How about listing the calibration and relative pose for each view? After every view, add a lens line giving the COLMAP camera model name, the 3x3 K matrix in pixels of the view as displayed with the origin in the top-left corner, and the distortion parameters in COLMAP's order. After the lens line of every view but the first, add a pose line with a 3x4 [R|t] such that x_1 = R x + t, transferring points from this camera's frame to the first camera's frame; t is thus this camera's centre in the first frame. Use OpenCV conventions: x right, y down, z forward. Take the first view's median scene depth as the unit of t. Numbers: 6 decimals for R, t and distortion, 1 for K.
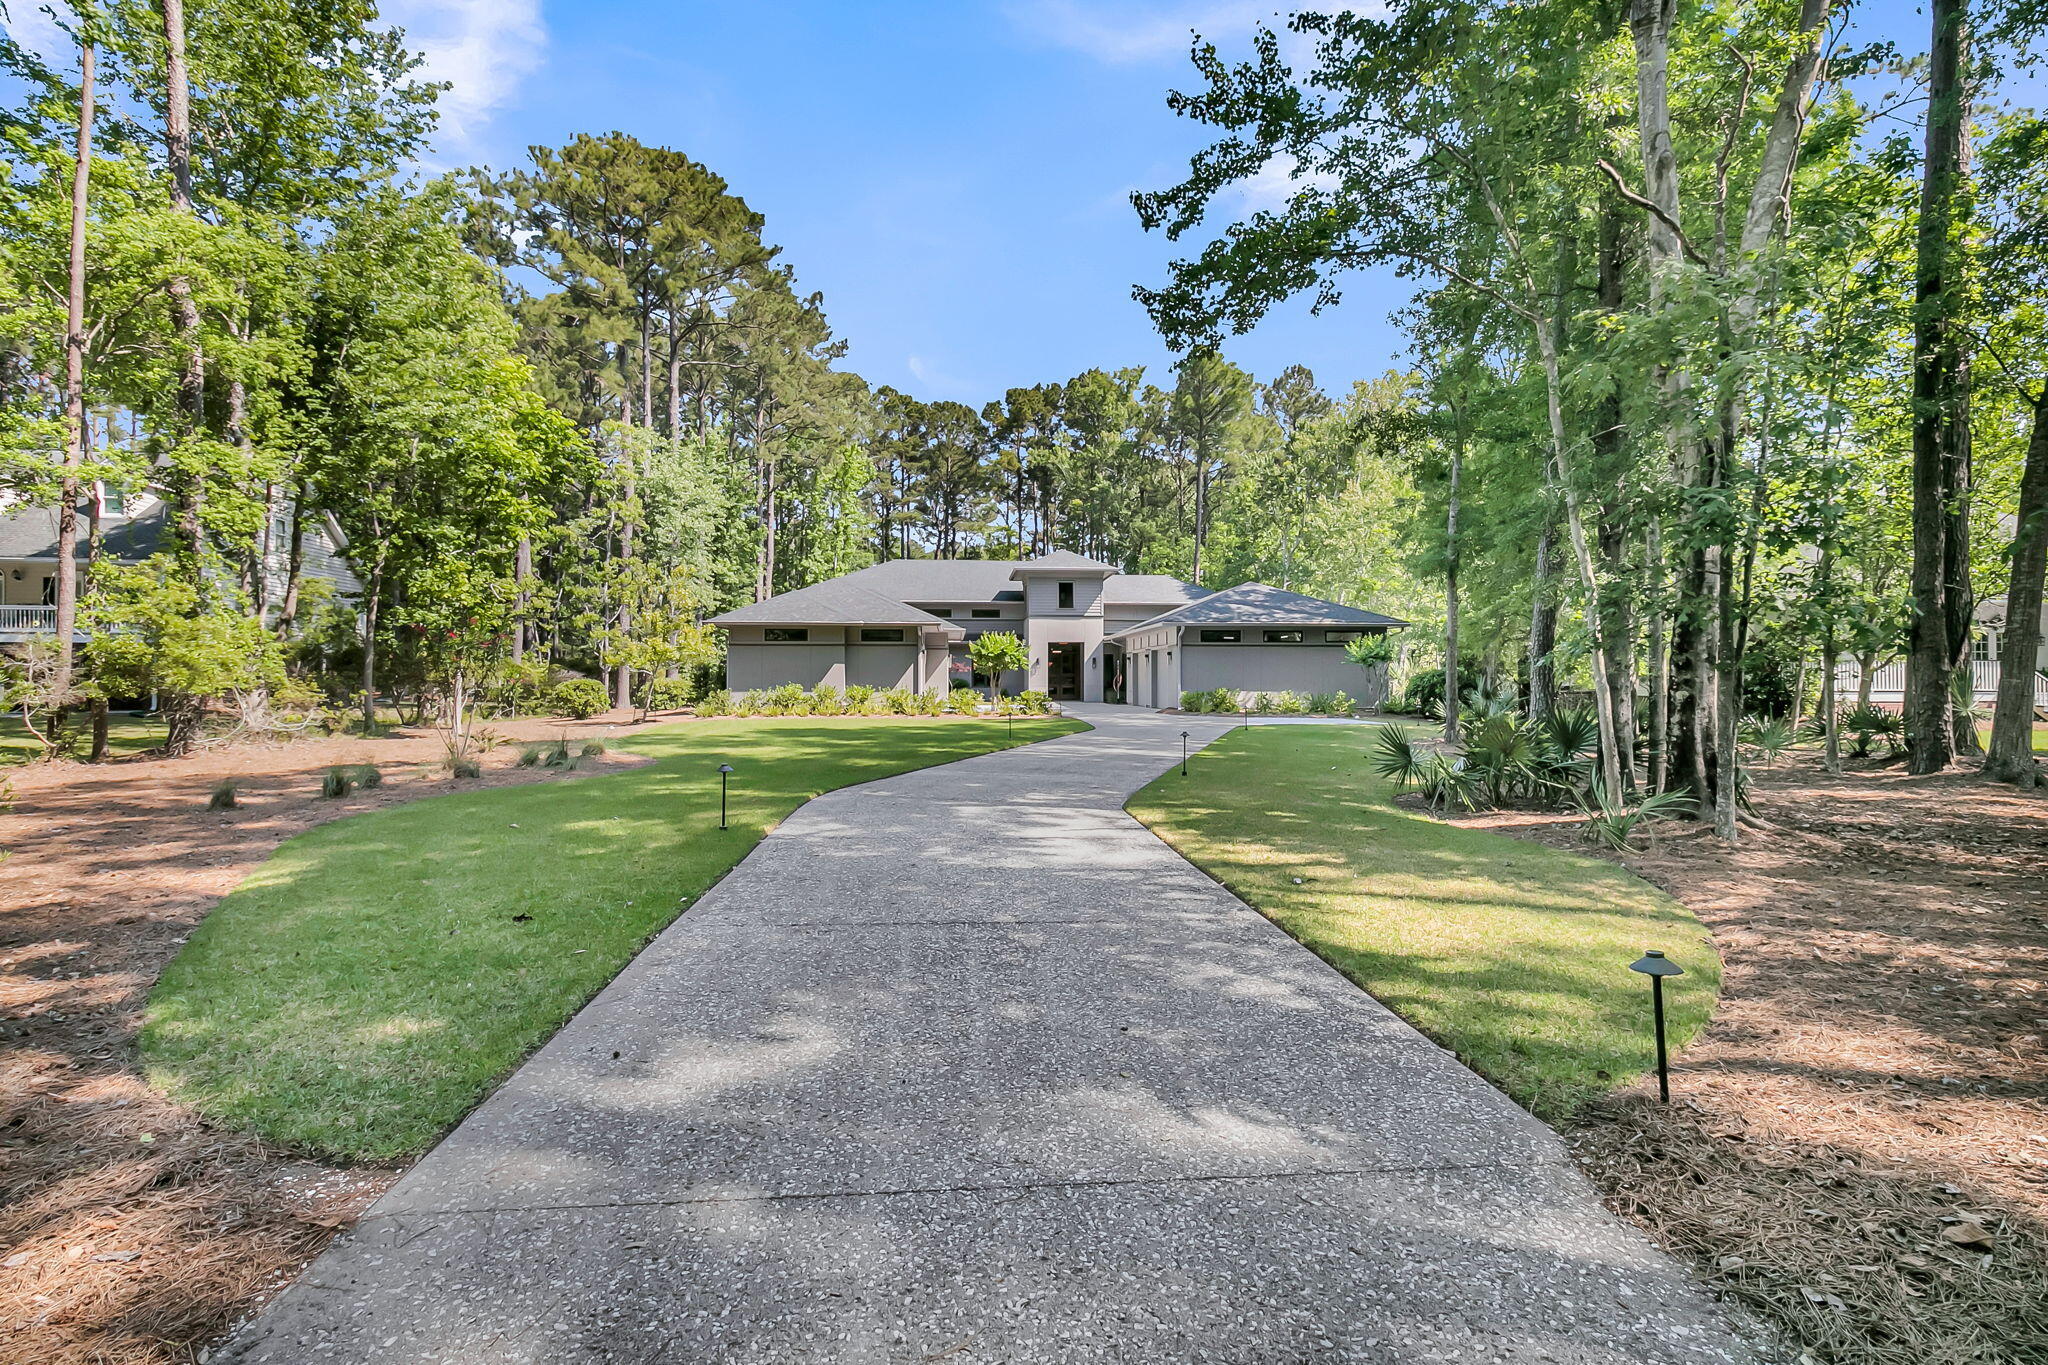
lens RADIAL K [[973.8, 0, 1024.0], [0, 973.8, 682.5], [0, 0, 1]] dist [0.001817, 0.000500]
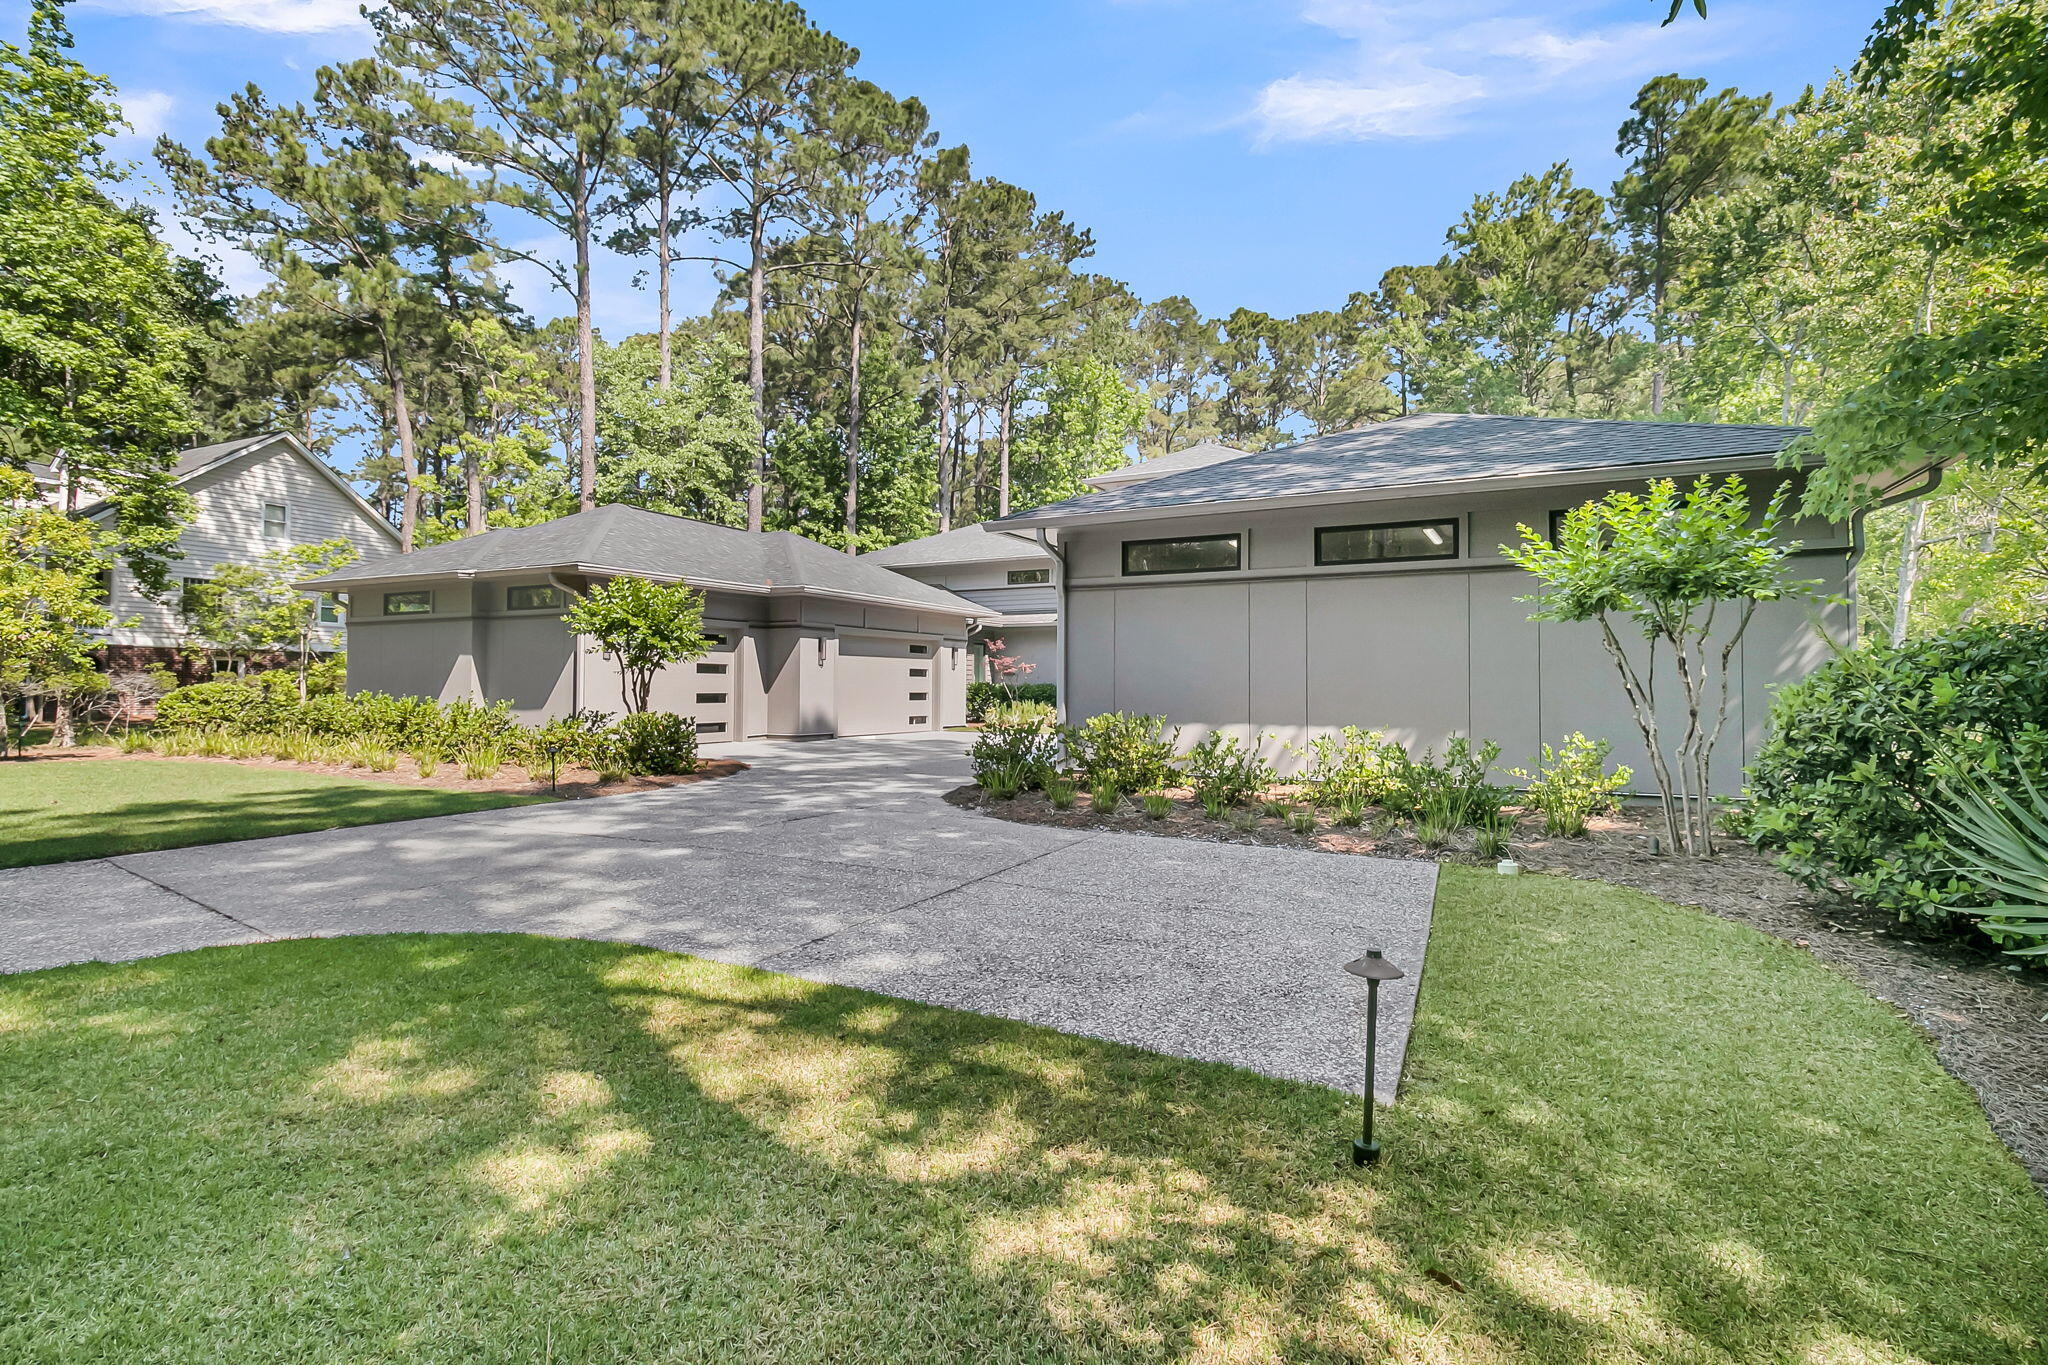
lens RADIAL K [[973.8, 0, 1024.0], [0, 973.8, 682.5], [0, 0, 1]] dist [0.001817, 0.000500]
pose [[0.844242, -0.000184, -0.535962, 0.208090], [-0.005392, 0.999946, -0.008837, -0.000368], [0.535935, 0.010350, 0.844196, 0.428860]]
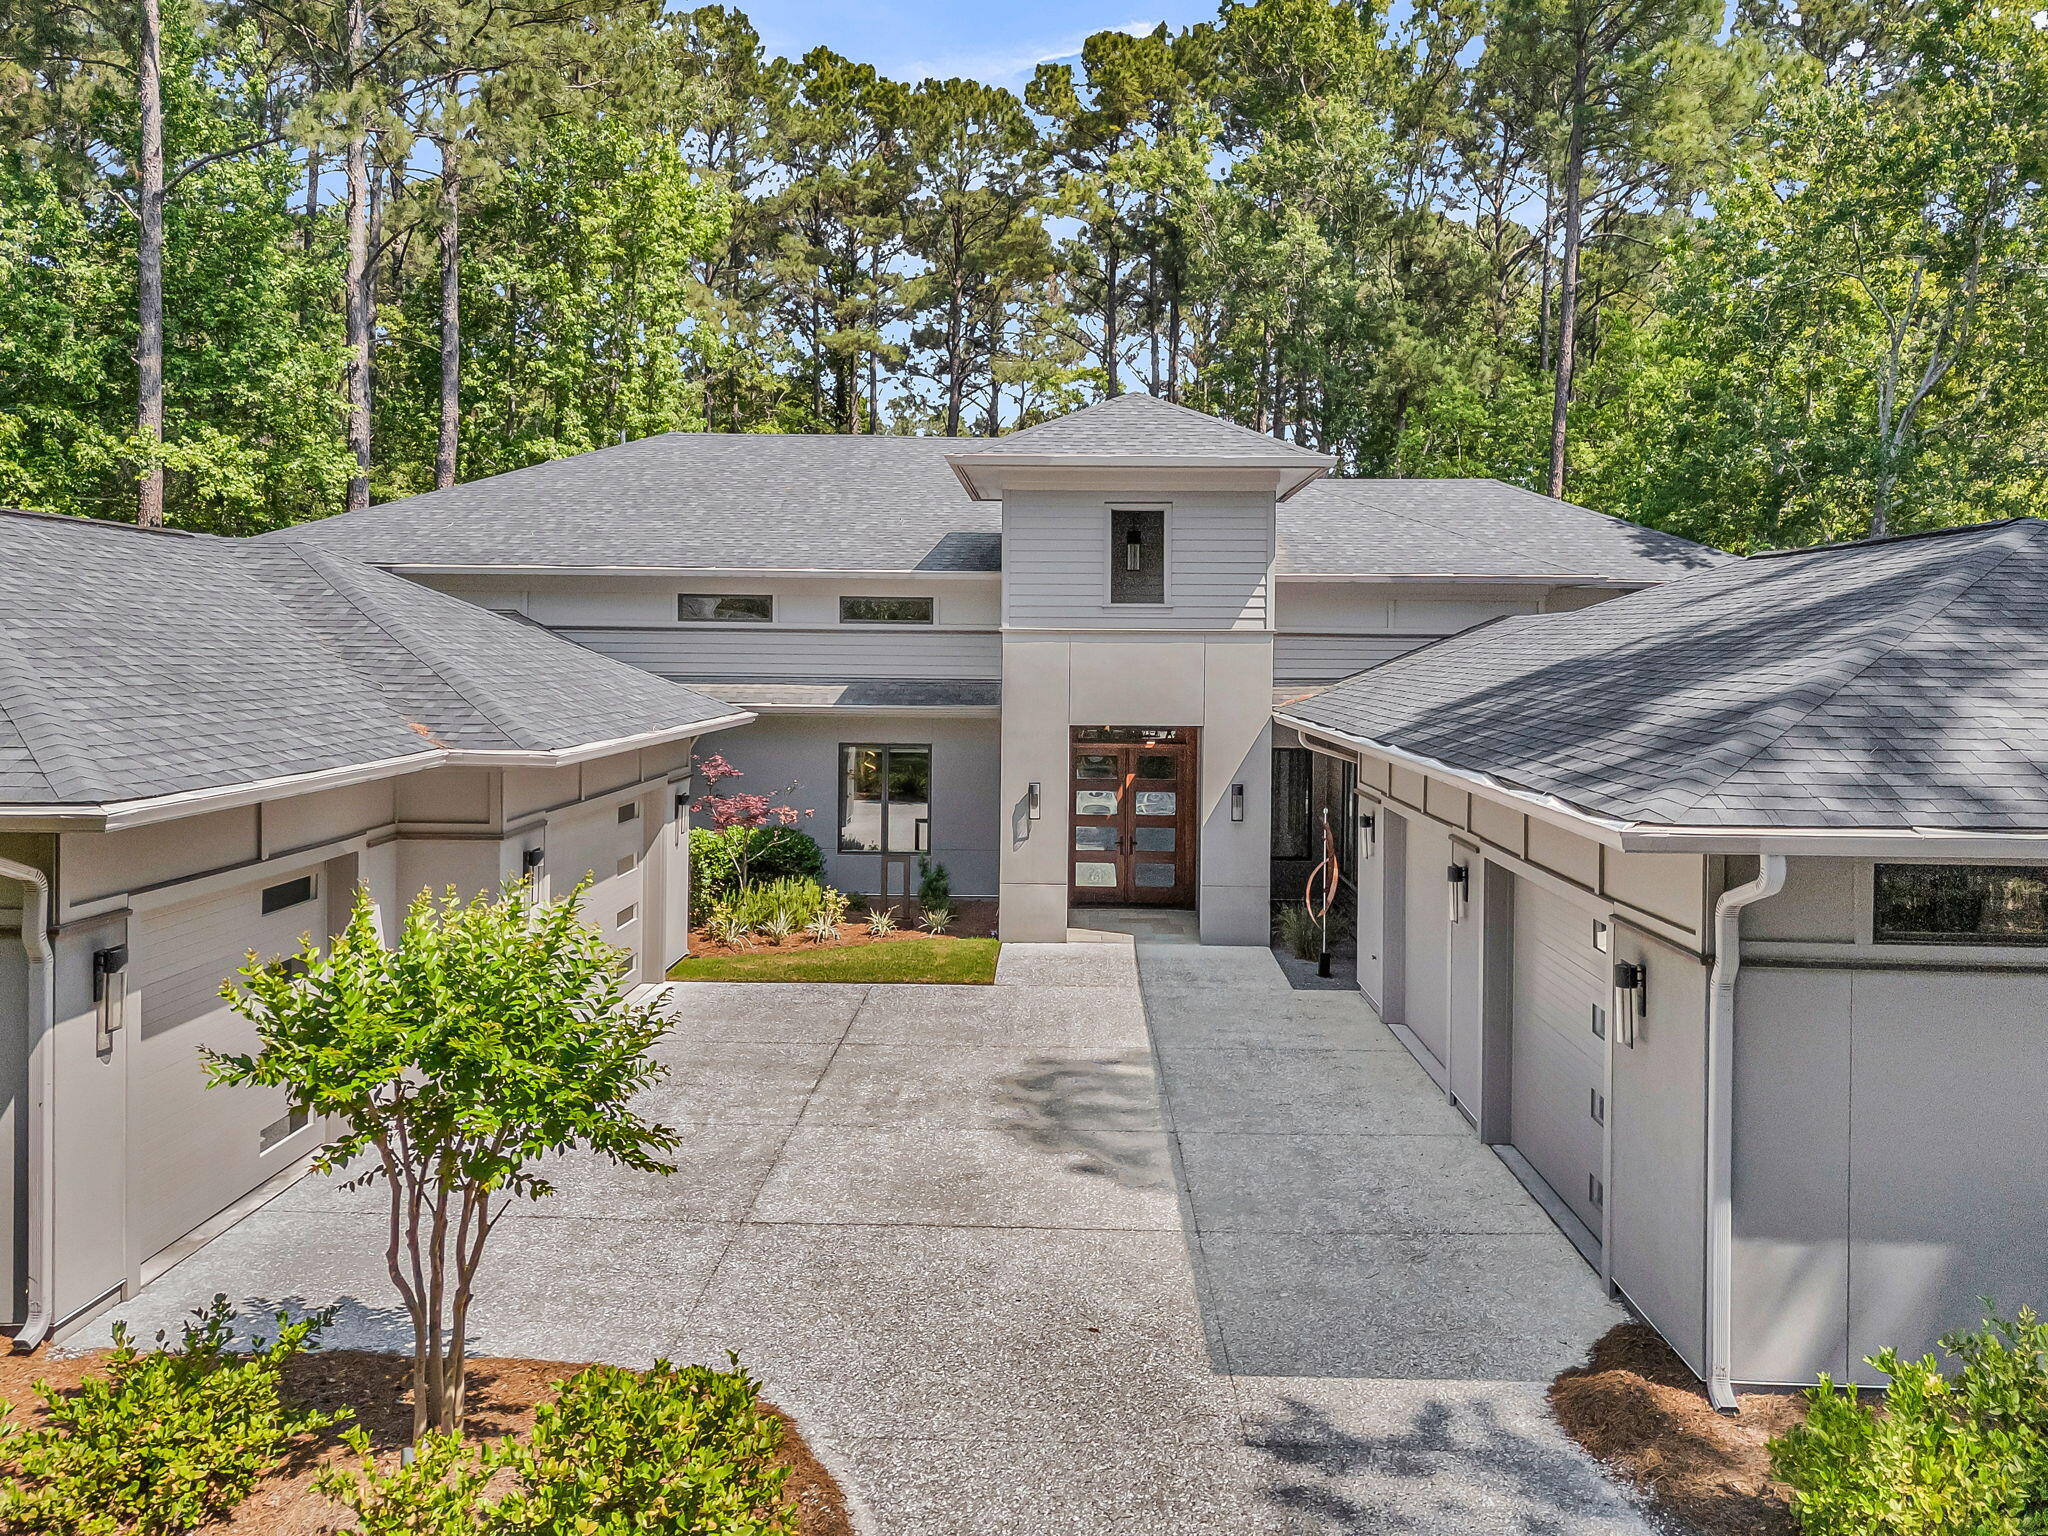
lens RADIAL K [[1568.5, 0, 1032.1], [0, 1568.5, 730.7], [0, 0, 1]] dist [0.047658, -0.001570]
pose [[0.994973, 0.013620, -0.099216, 0.048371], [-0.008661, 0.998700, 0.050242, -0.051812], [0.099771, -0.049130, 0.993797, 0.462788]]
